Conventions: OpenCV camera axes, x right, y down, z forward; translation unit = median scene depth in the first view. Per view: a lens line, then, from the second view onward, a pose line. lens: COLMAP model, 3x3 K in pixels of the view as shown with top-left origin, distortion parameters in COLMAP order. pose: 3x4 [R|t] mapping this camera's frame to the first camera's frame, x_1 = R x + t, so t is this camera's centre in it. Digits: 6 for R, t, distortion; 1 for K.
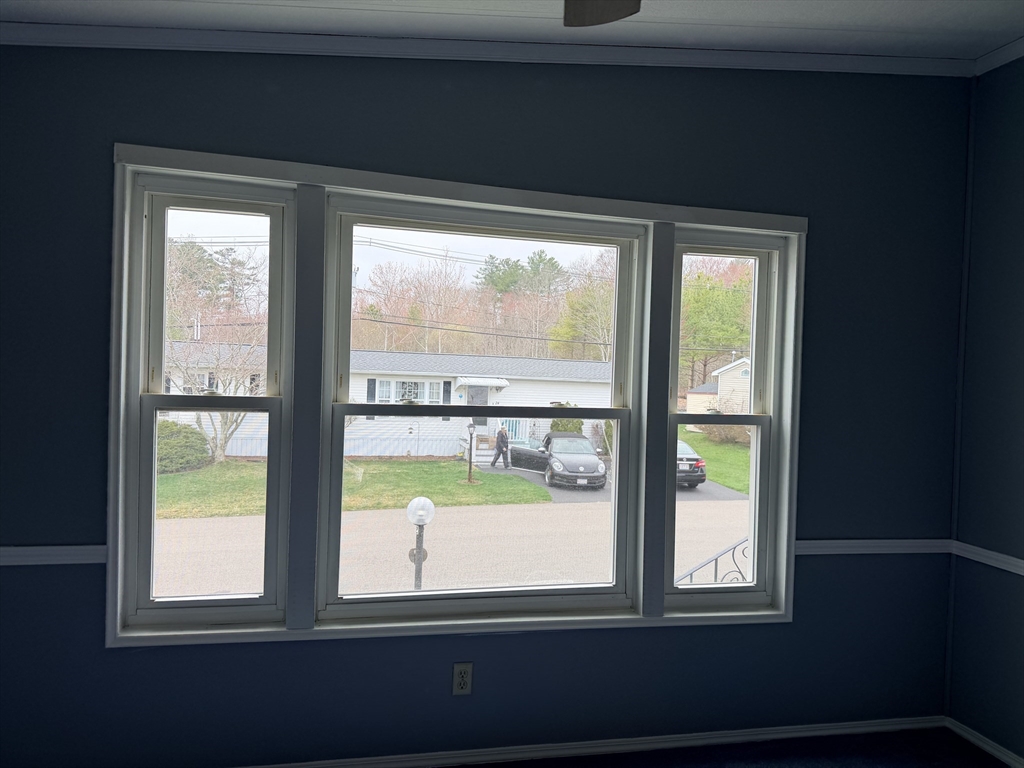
lens RADIAL K [[716.1, 0, 512.0], [0, 716.1, 384.0], [0, 0, 1]] dist [-0.001806, -0.004150]
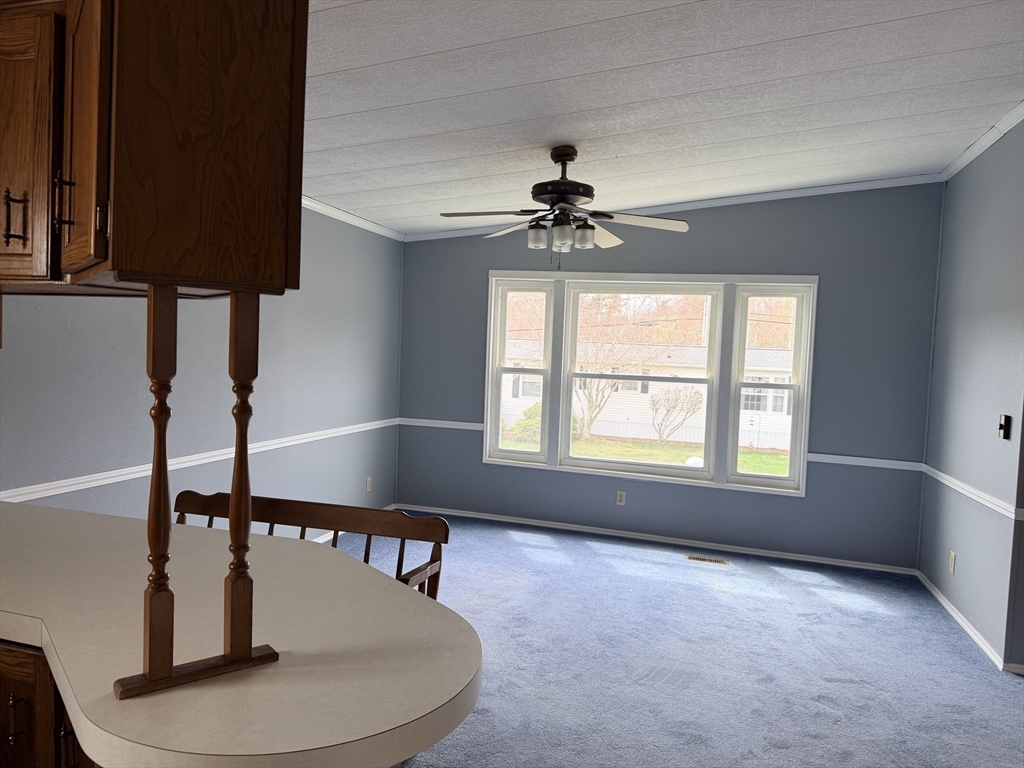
lens RADIAL K [[716.1, 0, 512.0], [0, 716.1, 384.0], [0, 0, 1]] dist [-0.001806, -0.004150]
pose [[0.869218, 0.023506, -0.493869, 0.651117], [-0.021023, 0.999723, 0.010582, 0.040103], [0.493981, 0.001184, 0.869472, -0.981602]]
